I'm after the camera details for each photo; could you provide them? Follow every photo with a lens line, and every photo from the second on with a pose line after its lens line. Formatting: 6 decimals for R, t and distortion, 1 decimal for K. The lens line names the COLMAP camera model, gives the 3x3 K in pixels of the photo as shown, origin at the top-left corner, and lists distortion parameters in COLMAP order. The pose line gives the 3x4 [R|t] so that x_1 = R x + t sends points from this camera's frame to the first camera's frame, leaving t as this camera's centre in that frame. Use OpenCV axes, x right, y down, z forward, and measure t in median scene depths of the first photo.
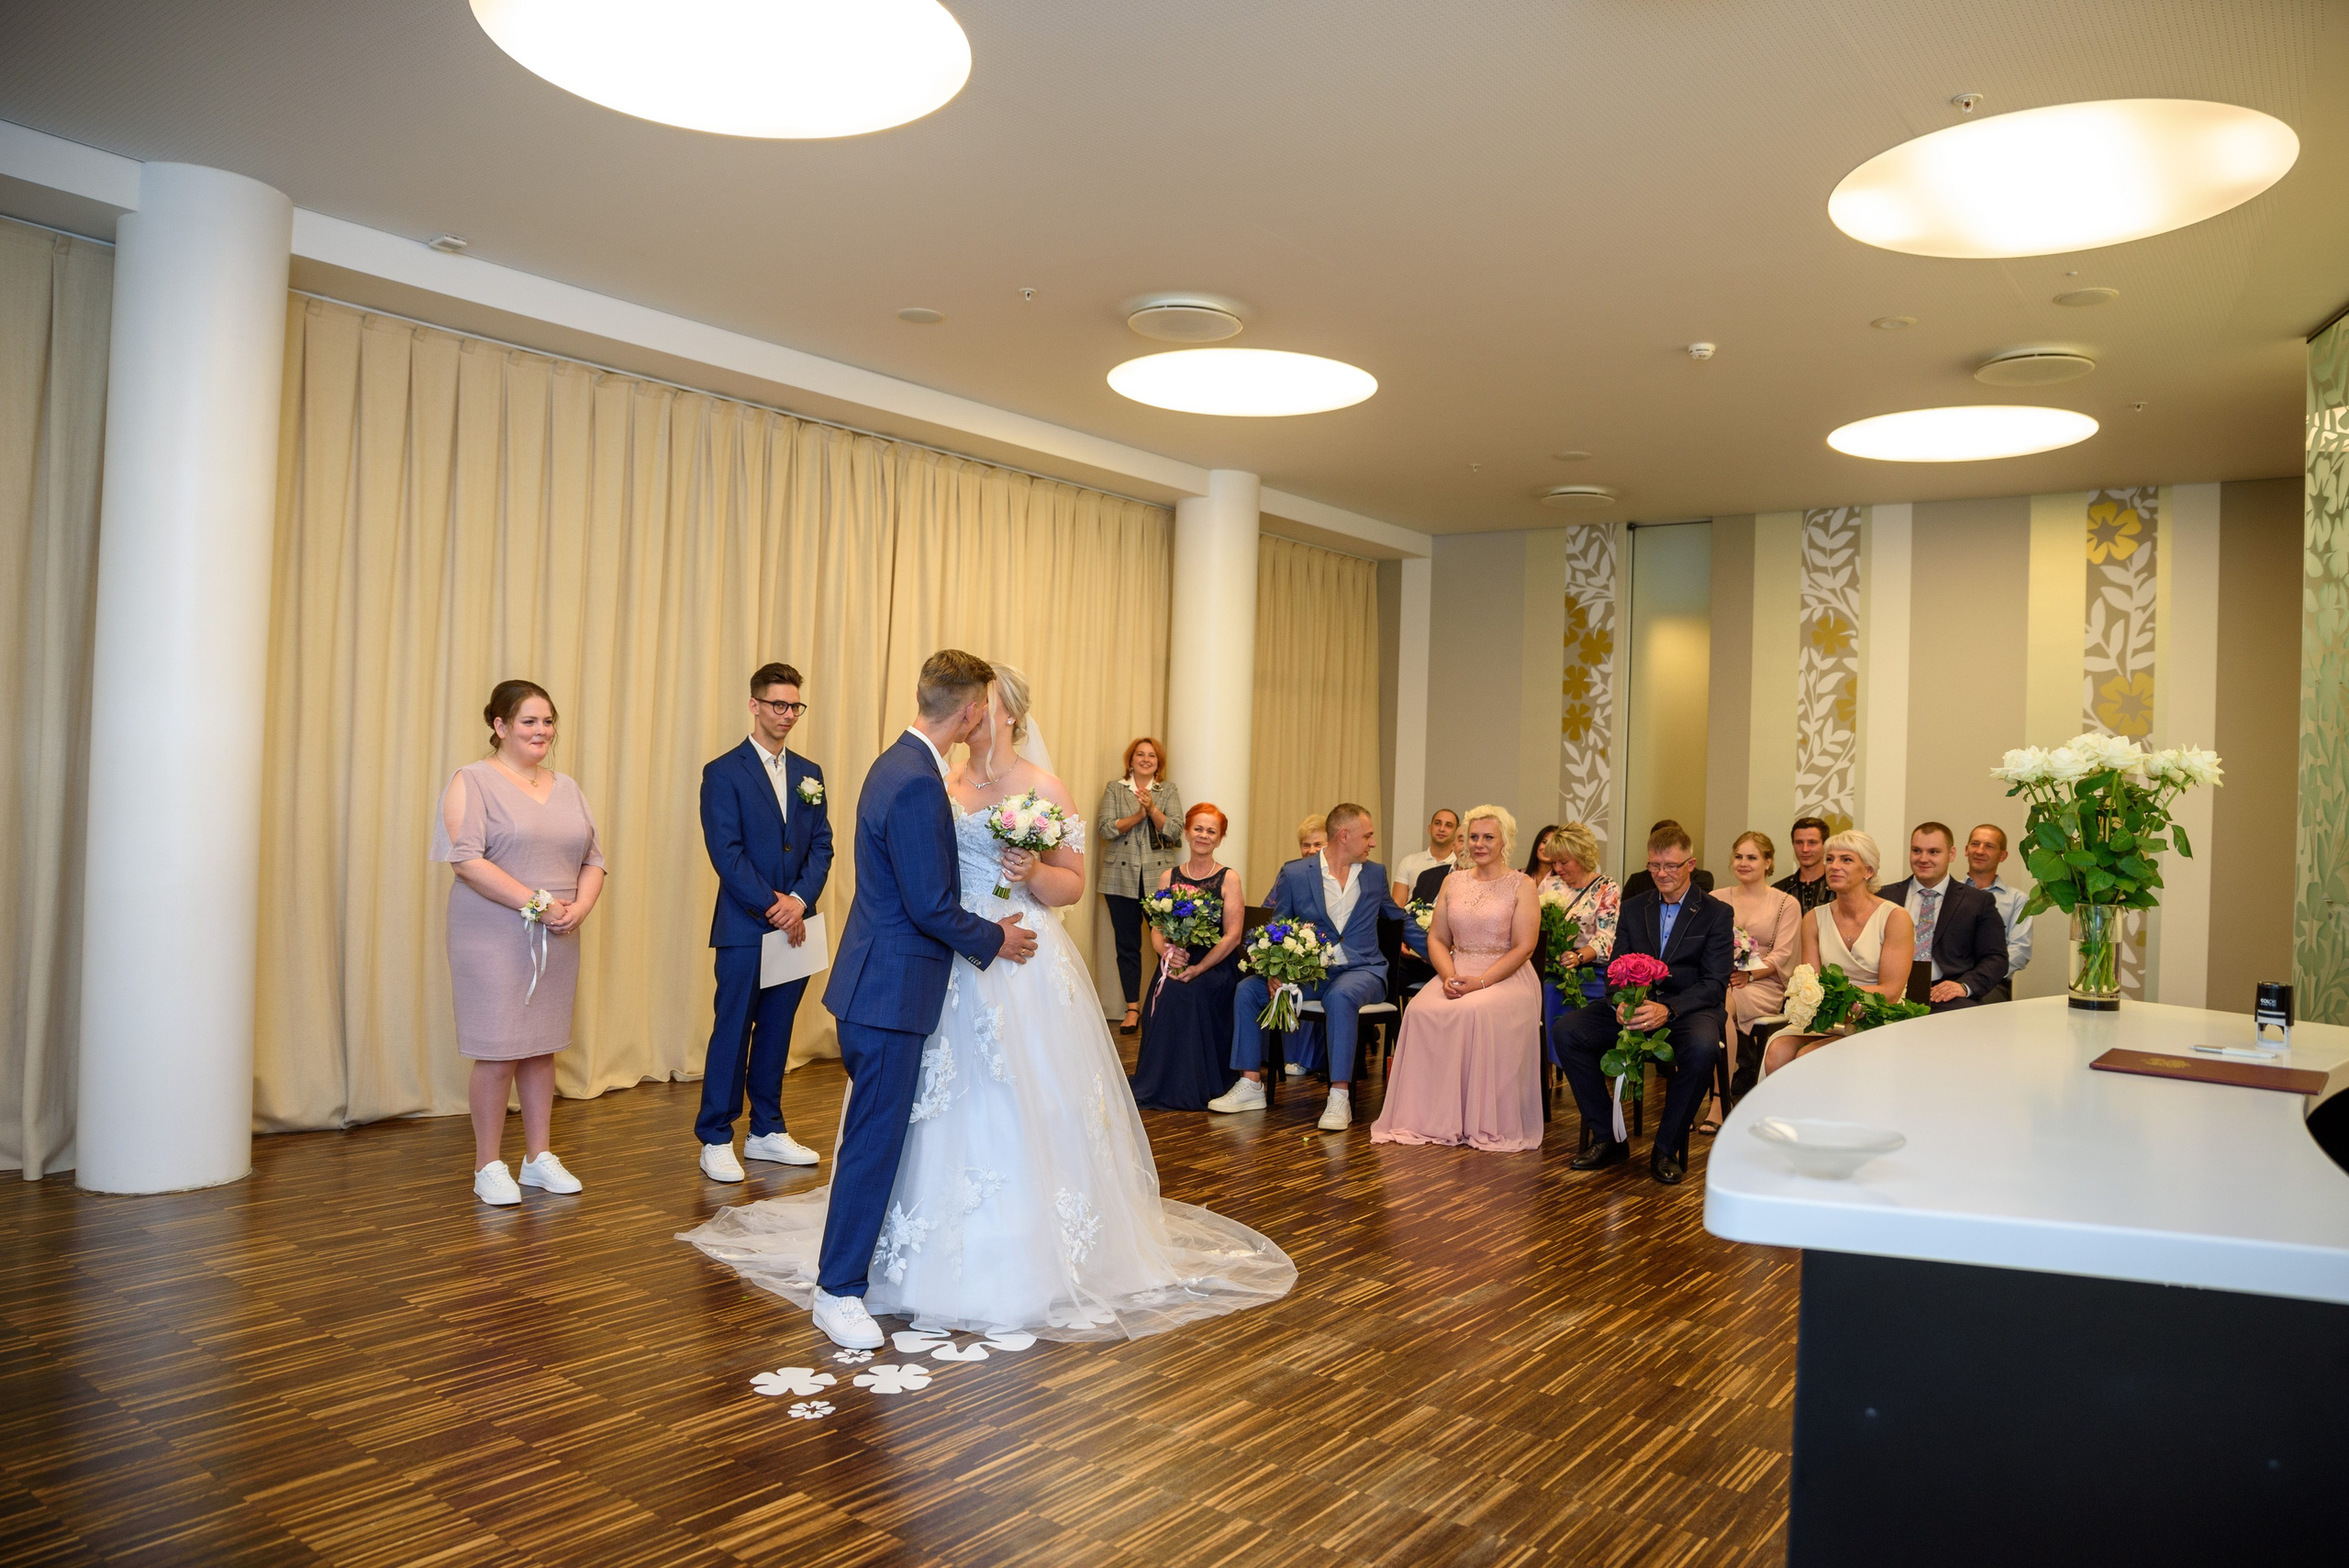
lens RADIAL K [[1726.0, 0, 1191.4], [0, 1726.0, 828.0], [0, 0, 1]] dist [-0.162519, 0.126605]
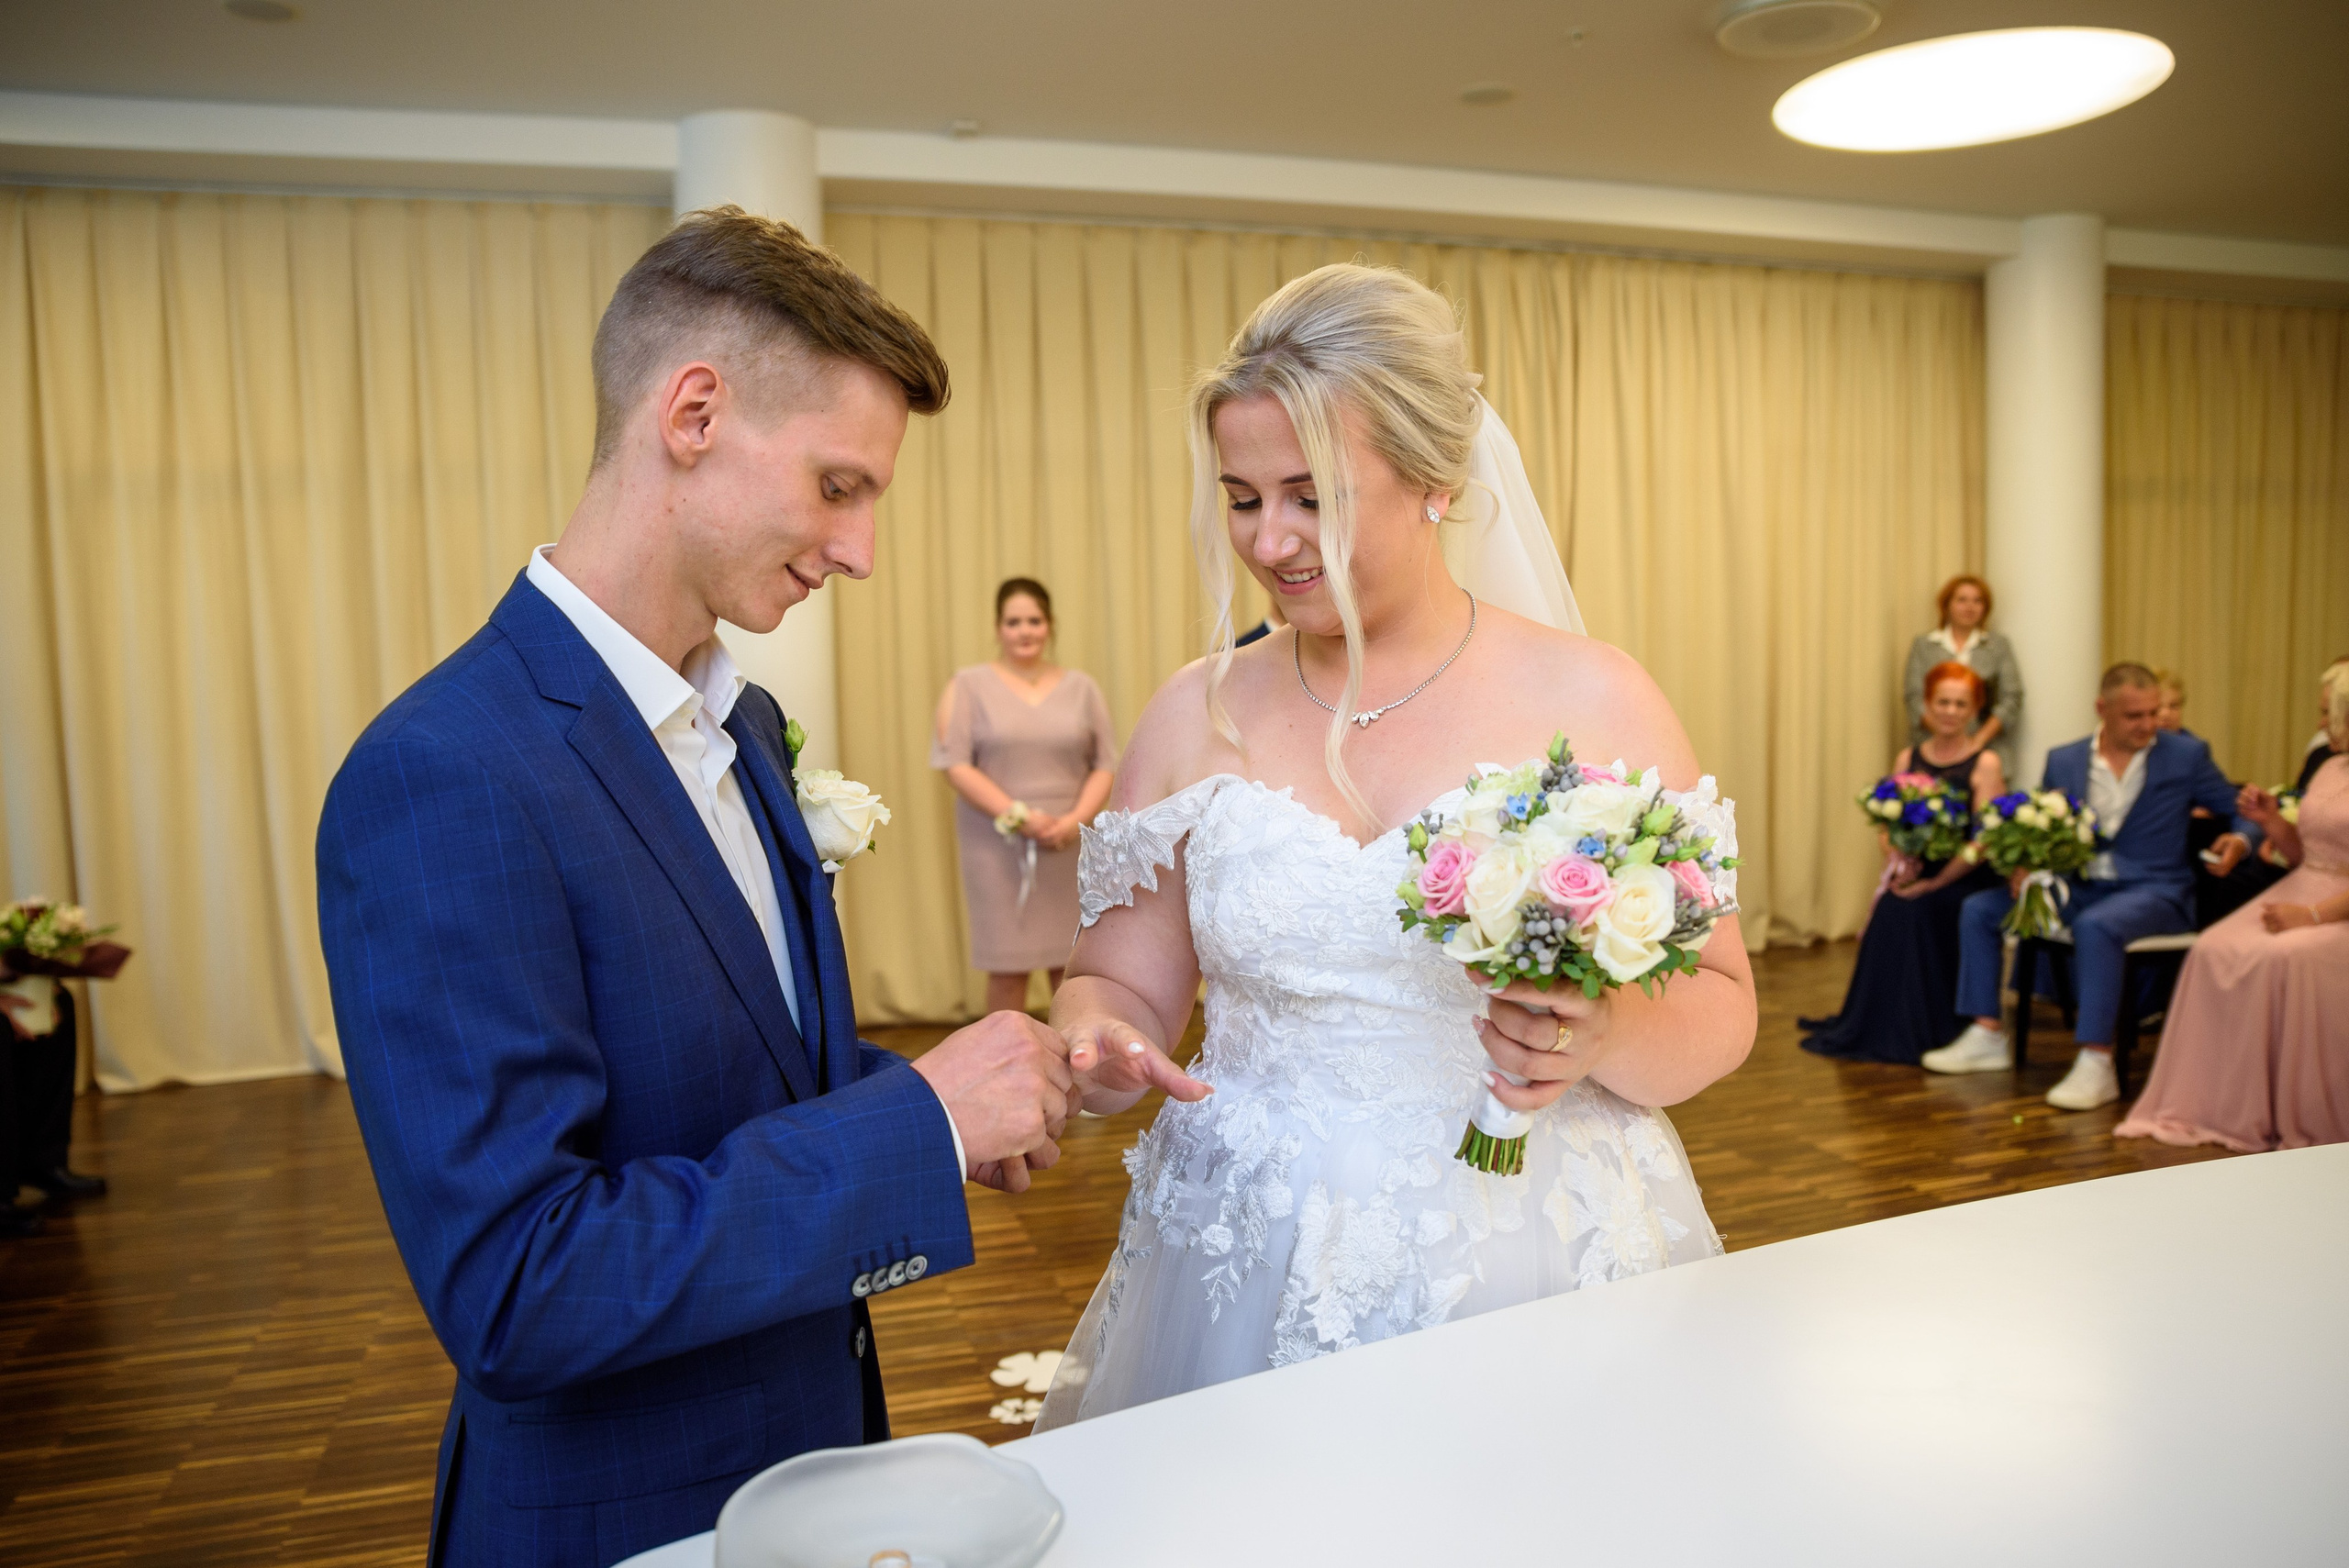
lens RADIAL K [[1726.0, 0, 1191.4], [0, 1726.0, 828.0], [0, 0, 1]] dist [-0.162519, 0.126605]
pose [[0.790704, 0.010226, -0.612113, 0.173816], [0.039699, 0.996899, 0.067937, -0.004388], [0.610910, -0.078018, 0.787847, 0.181051]]
